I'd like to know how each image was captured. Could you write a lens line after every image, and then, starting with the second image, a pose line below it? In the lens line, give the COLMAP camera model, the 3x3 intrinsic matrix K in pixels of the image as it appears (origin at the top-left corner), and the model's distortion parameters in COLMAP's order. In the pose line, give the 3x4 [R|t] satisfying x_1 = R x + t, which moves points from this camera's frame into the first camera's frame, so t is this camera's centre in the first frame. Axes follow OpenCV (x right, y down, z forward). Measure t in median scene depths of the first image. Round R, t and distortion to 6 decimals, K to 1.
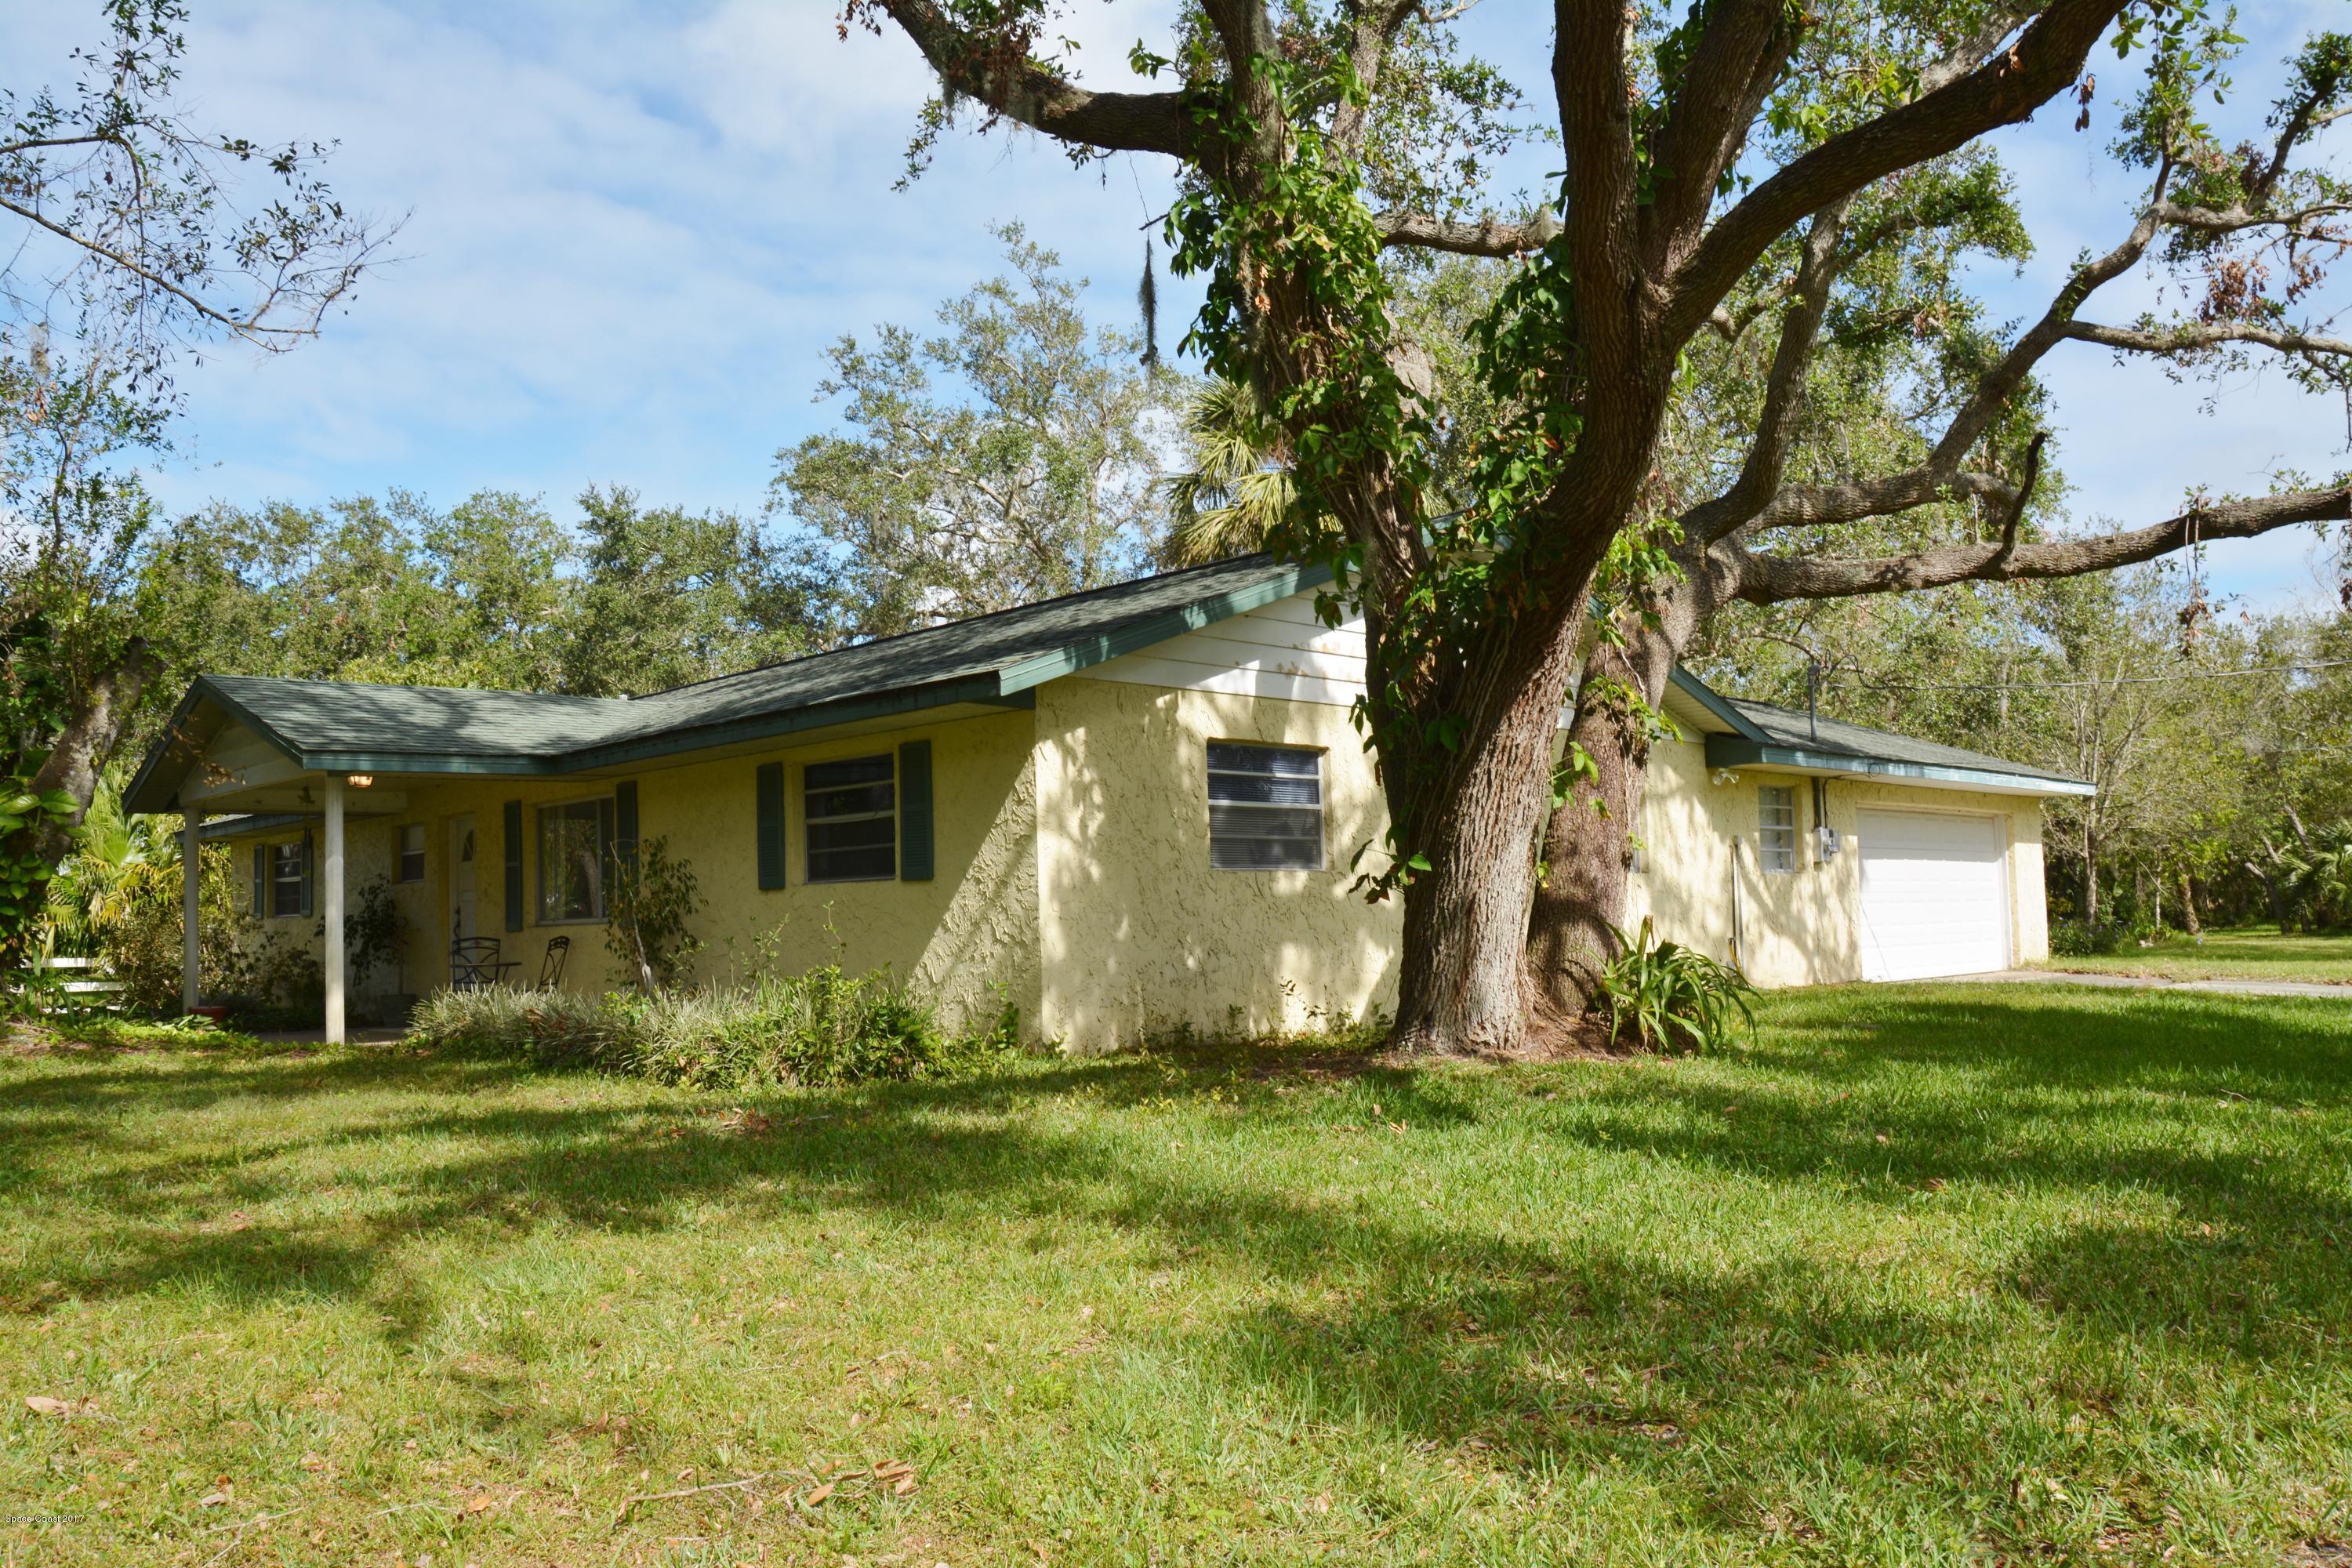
lens RADIAL K [[1784.4, 0, 1170.9], [0, 1784.4, 781.6], [0, 0, 1]] dist [-0.109977, 0.015789]
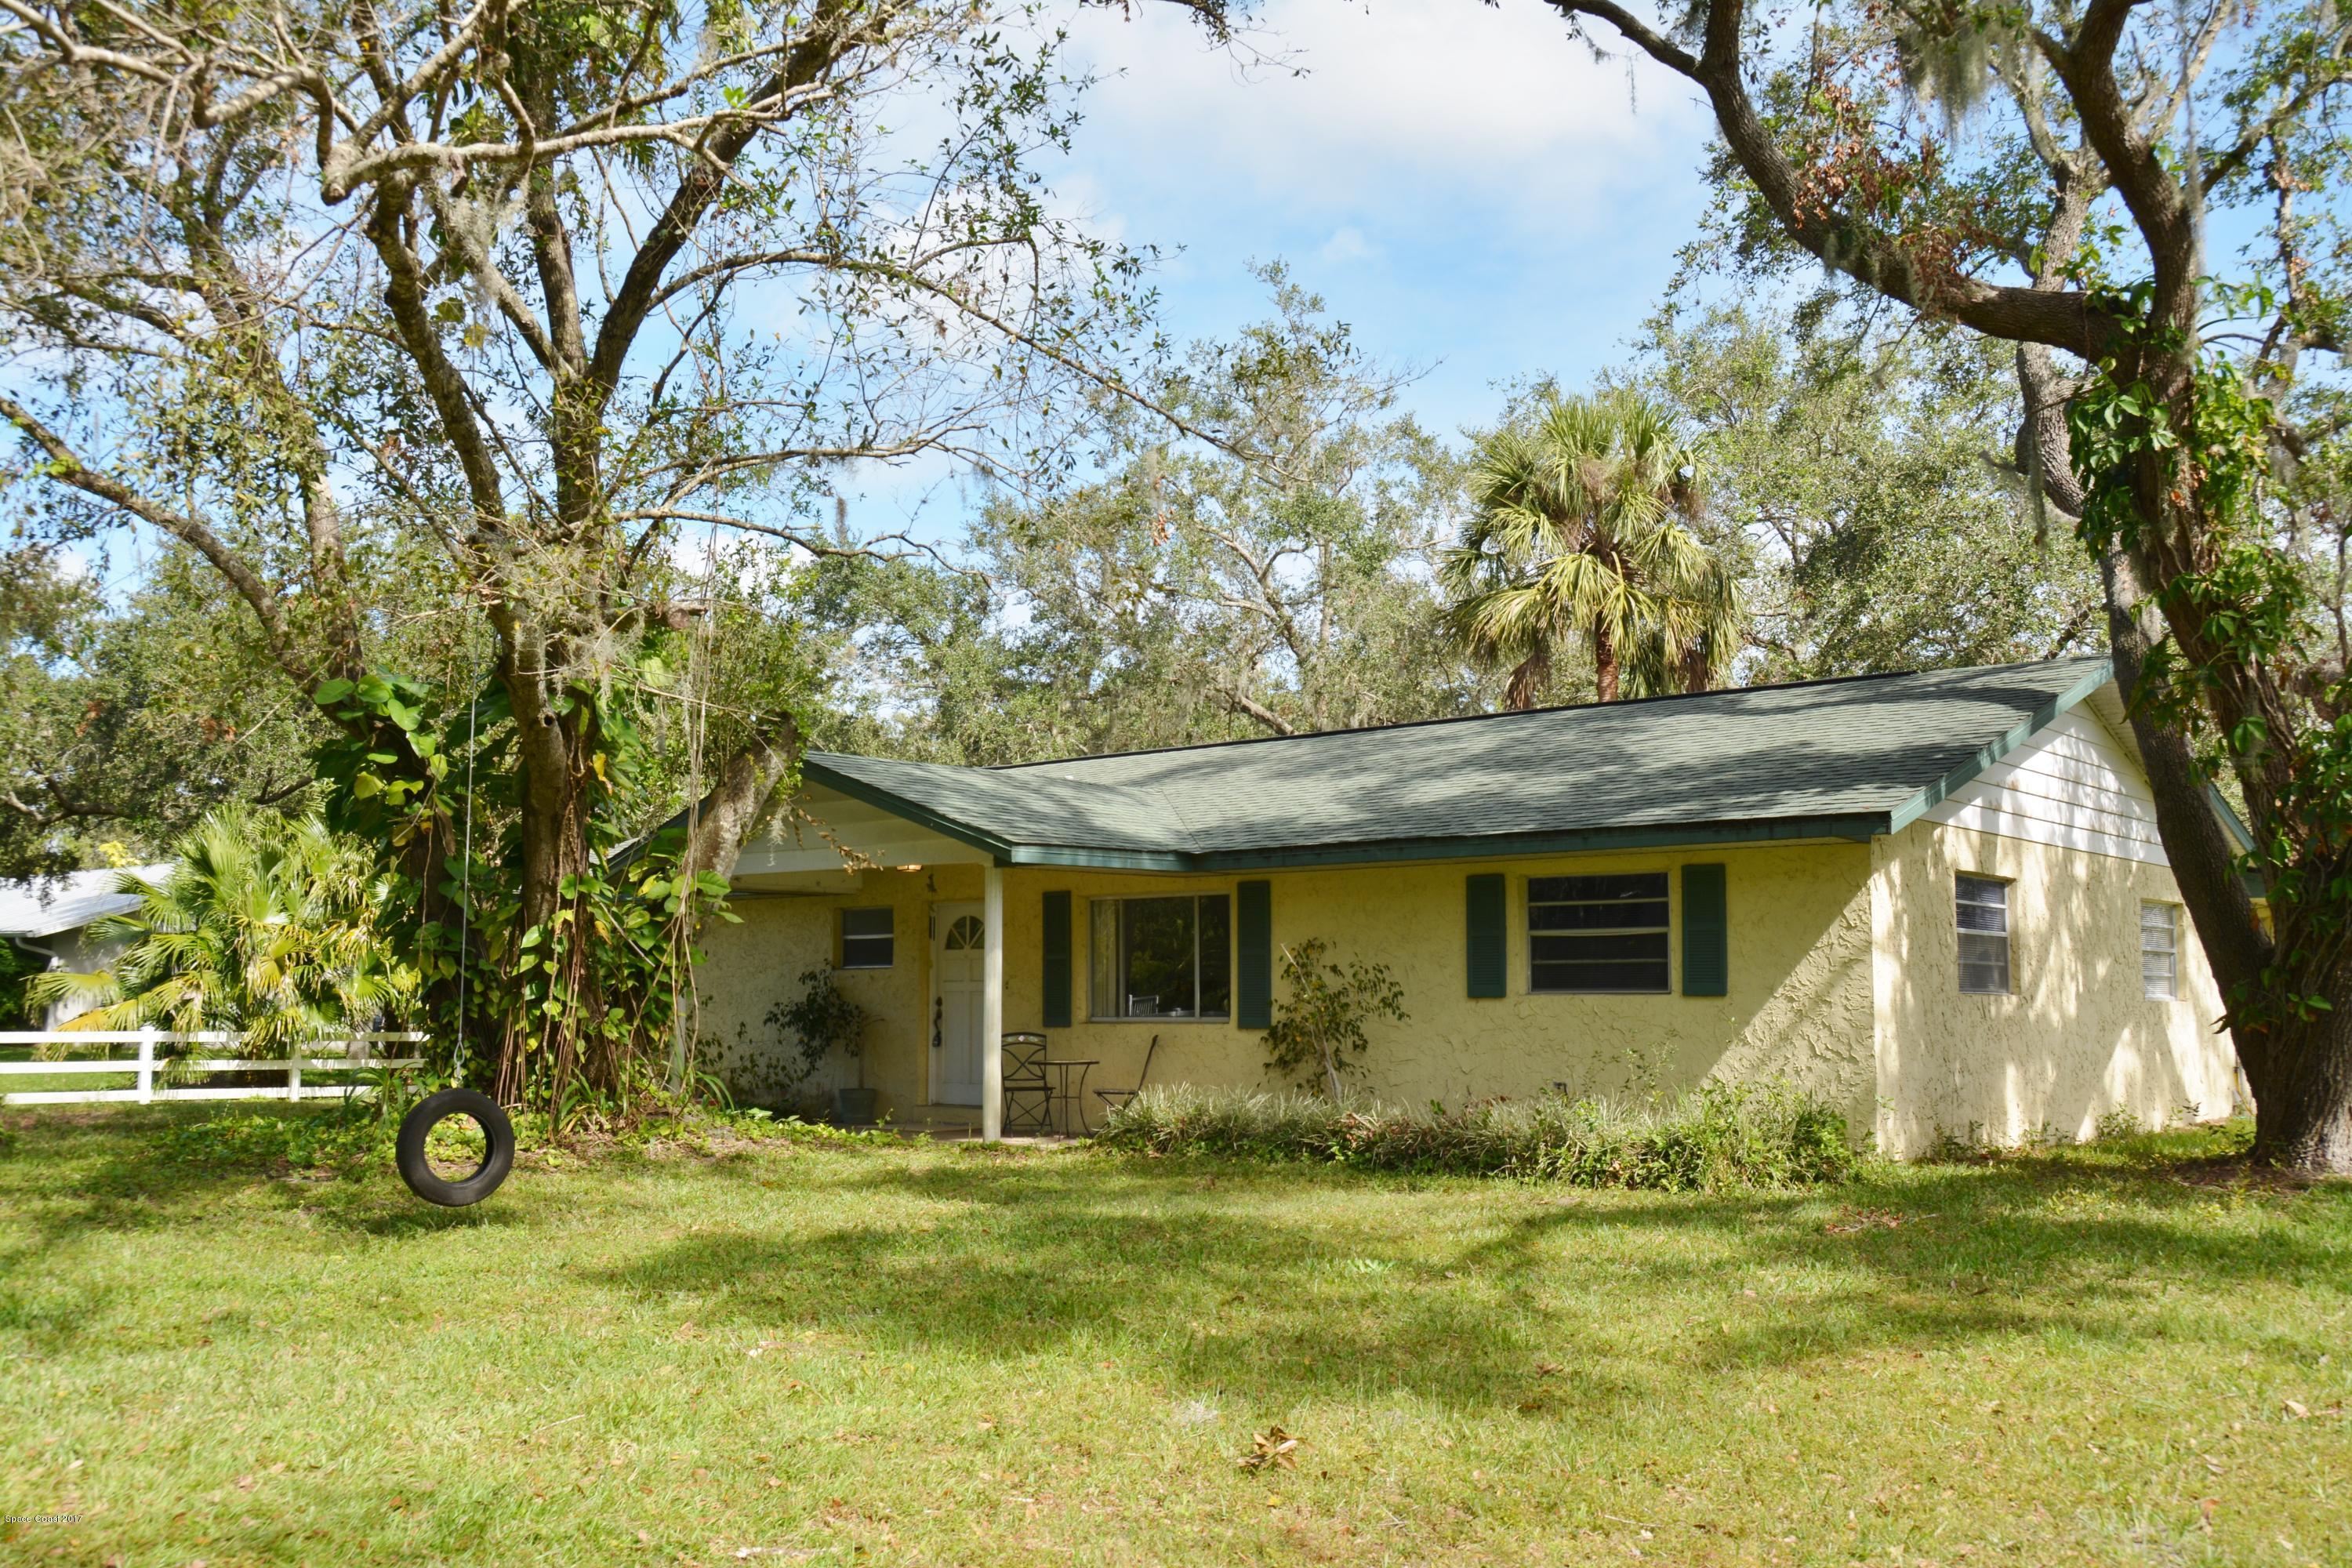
lens RADIAL K [[2113.9, 0, 1178.9], [0, 2113.9, 794.2], [0, 0, 1]] dist [-0.049488, 0.008226]
pose [[0.997049, 0.042184, 0.064132, -0.489463], [-0.040325, 0.998736, -0.030005, -0.012406], [-0.065317, 0.027330, 0.997490, -0.206174]]
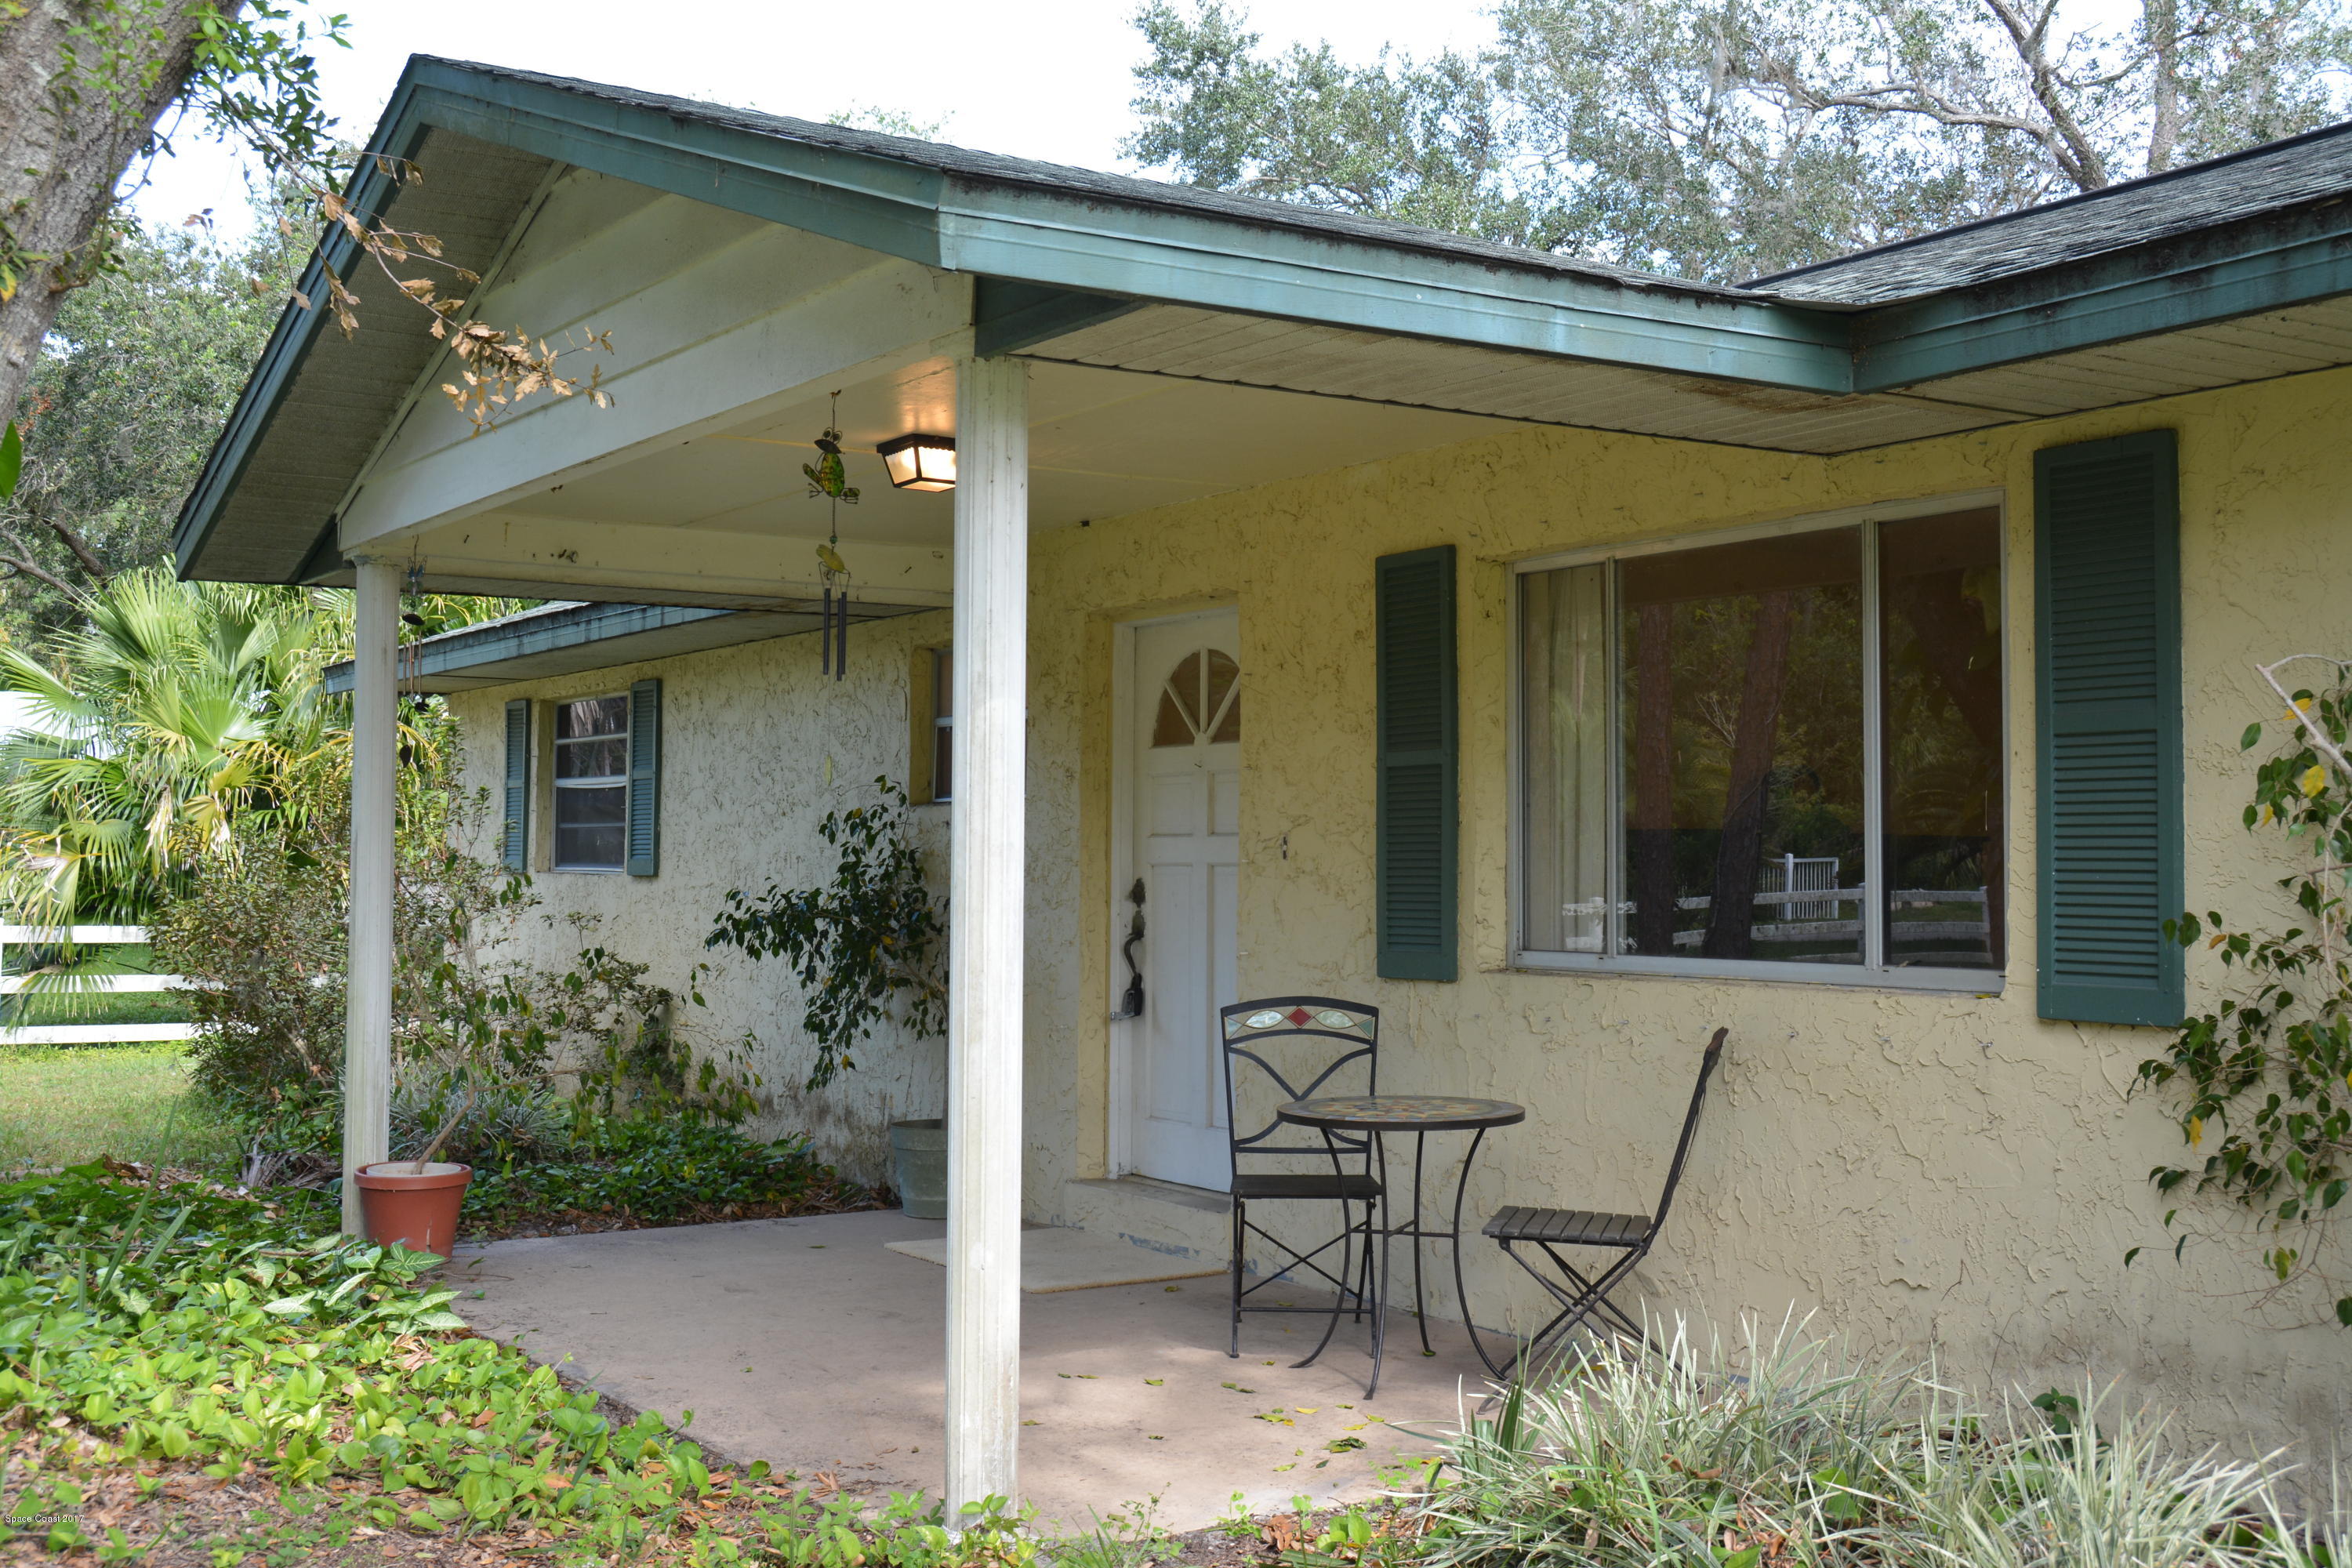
lens RADIAL K [[2576.0, 0, 1181.9], [0, 2576.0, 771.1], [0, 0, 1]] dist [0.004370, 0.000000]
pose [[0.979309, 0.033668, -0.199551, -0.412793], [-0.025955, 0.998816, 0.041142, 0.041140], [0.200700, -0.035112, 0.979023, 0.707800]]
